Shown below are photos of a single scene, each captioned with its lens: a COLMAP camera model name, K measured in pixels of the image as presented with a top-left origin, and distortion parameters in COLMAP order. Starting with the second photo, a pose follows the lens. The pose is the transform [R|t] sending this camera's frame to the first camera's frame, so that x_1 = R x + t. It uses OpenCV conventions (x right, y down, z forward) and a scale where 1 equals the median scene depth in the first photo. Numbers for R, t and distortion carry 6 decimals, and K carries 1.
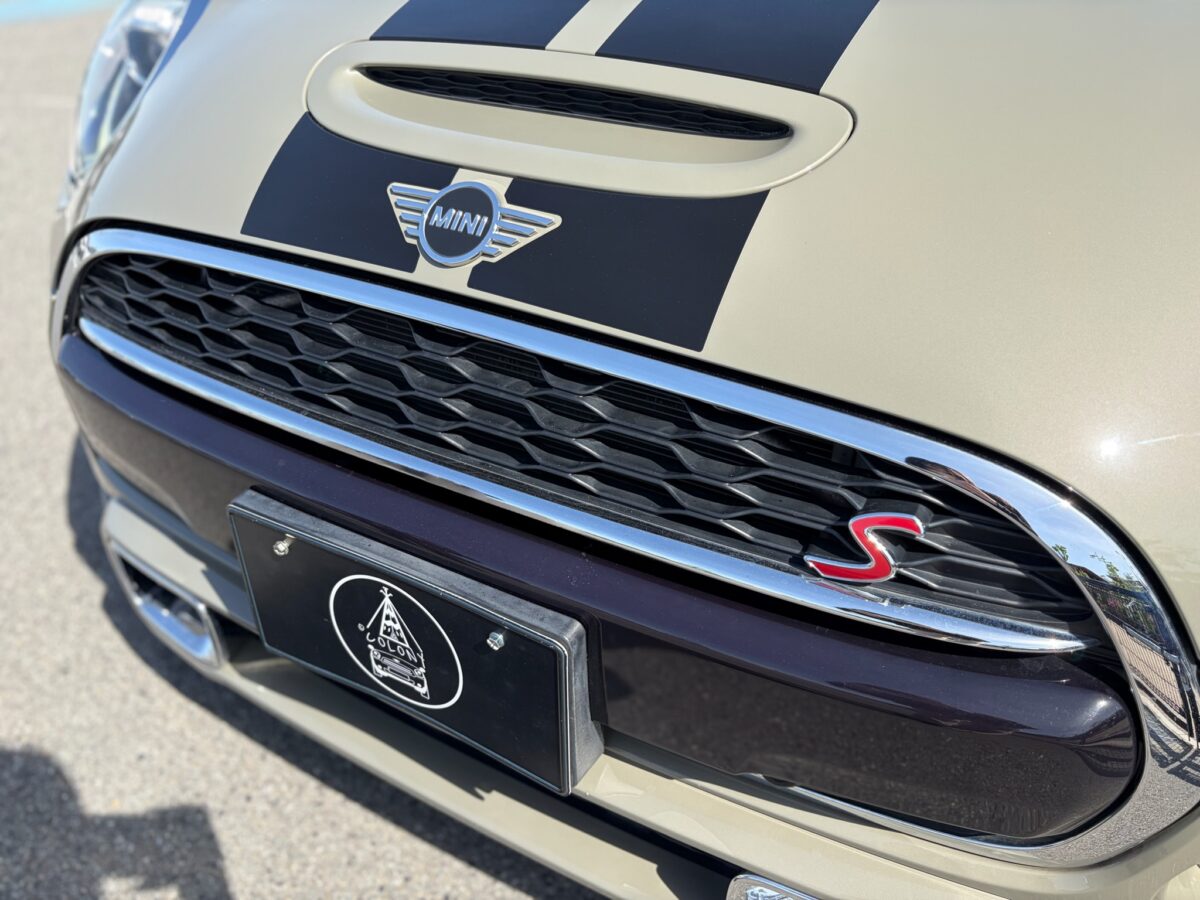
lens RADIAL K [[913.5, 0, 593.0], [0, 913.5, 458.5], [0, 0, 1]] dist [0.038568, -0.040727]
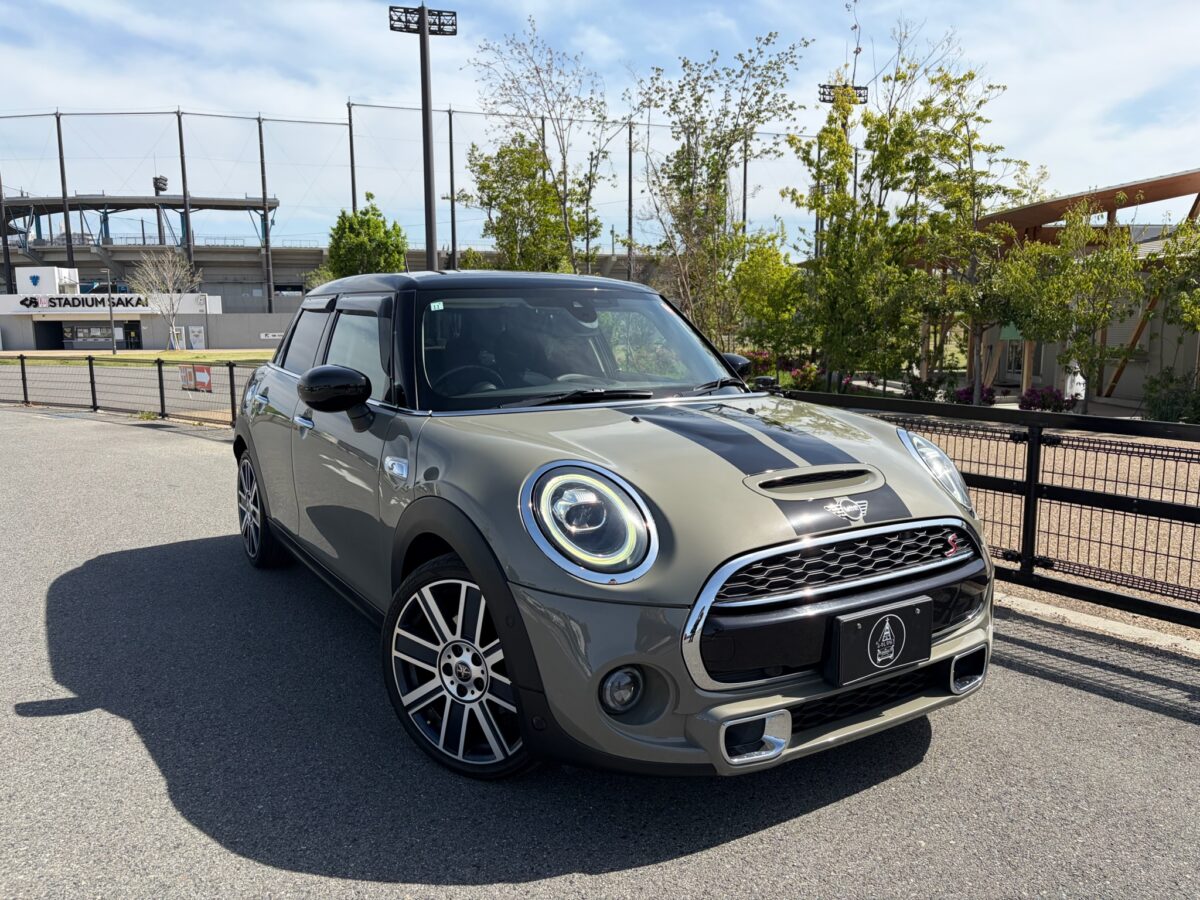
lens RADIAL K [[913.5, 0, 601.6], [0, 913.5, 456.6], [0, 0, 1]] dist [0.038568, -0.040727]
pose [[0.479733, -0.131310, 0.867533, -3.622204], [0.497551, 0.855110, -0.145708, -0.391348], [-0.722703, 0.501543, 0.475557, -0.087971]]
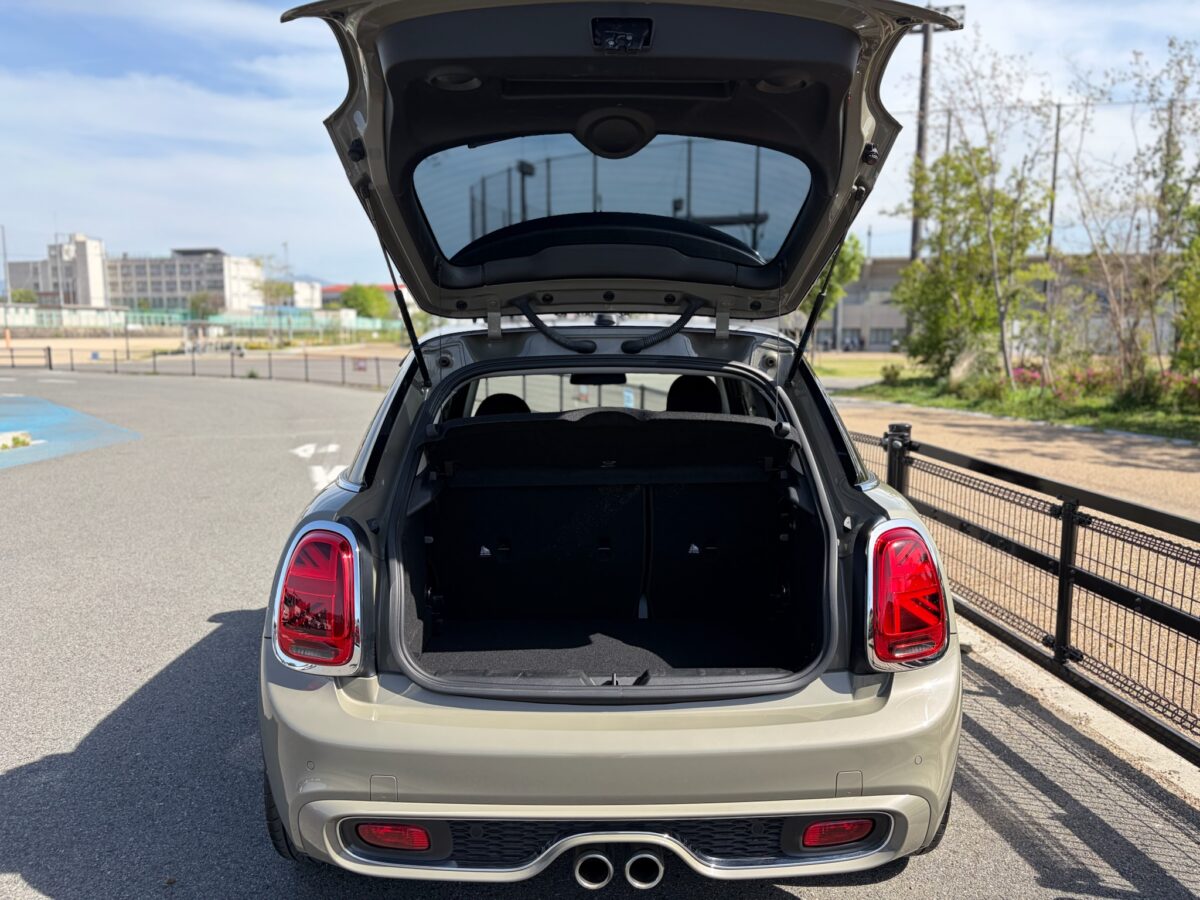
lens RADIAL K [[913.5, 0, 601.4], [0, 913.5, 455.5], [0, 0, 1]] dist [0.038568, -0.040727]
pose [[0.856478, -0.069270, 0.511514, -2.196530], [0.287899, 0.886609, -0.361992, 0.836433], [-0.428438, 0.457303, 0.779304, -2.422466]]
